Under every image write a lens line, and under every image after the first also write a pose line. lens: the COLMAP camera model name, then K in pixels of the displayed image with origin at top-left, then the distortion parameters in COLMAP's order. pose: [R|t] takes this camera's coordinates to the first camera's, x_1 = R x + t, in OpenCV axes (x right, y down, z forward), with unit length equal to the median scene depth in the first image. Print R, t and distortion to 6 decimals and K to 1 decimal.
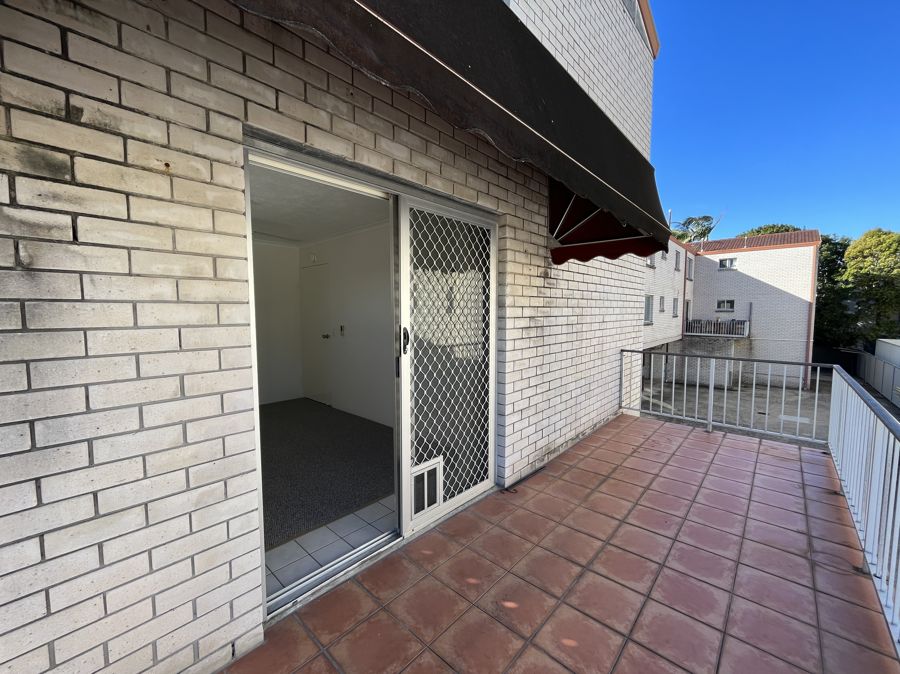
lens RADIAL K [[365.7, 0, 446.8], [0, 365.7, 336.2], [0, 0, 1]] dist [-0.002175, -0.000236]
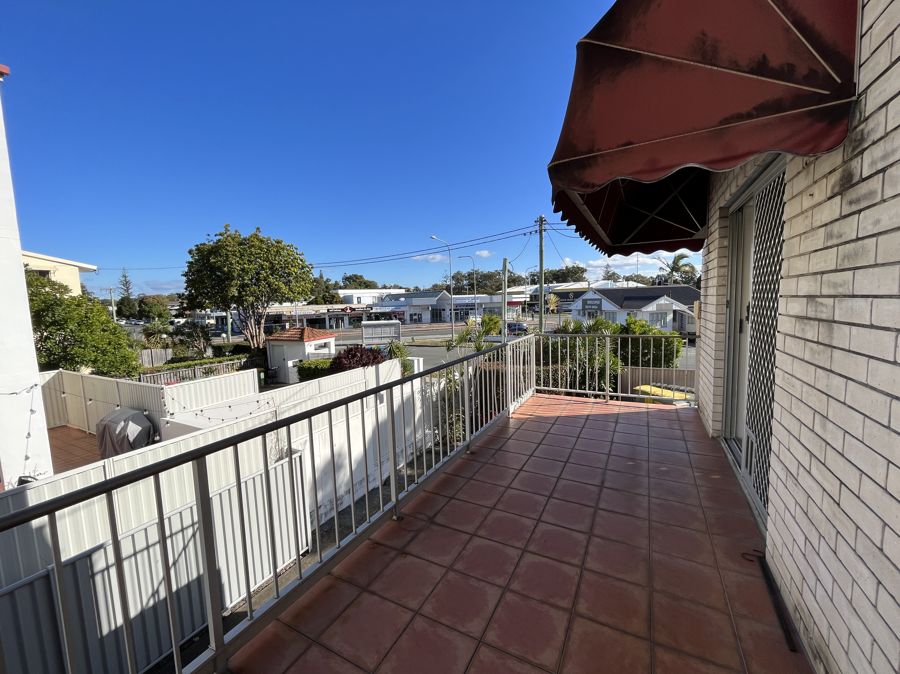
lens RADIAL K [[365.7, 0, 448.5], [0, 365.7, 337.1], [0, 0, 1]] dist [-0.002175, -0.000236]
pose [[-0.967817, 0.059186, -0.244595, 1.067138], [0.017949, 0.985709, 0.167496, -0.116402], [0.251013, 0.157715, -0.955049, 1.797490]]
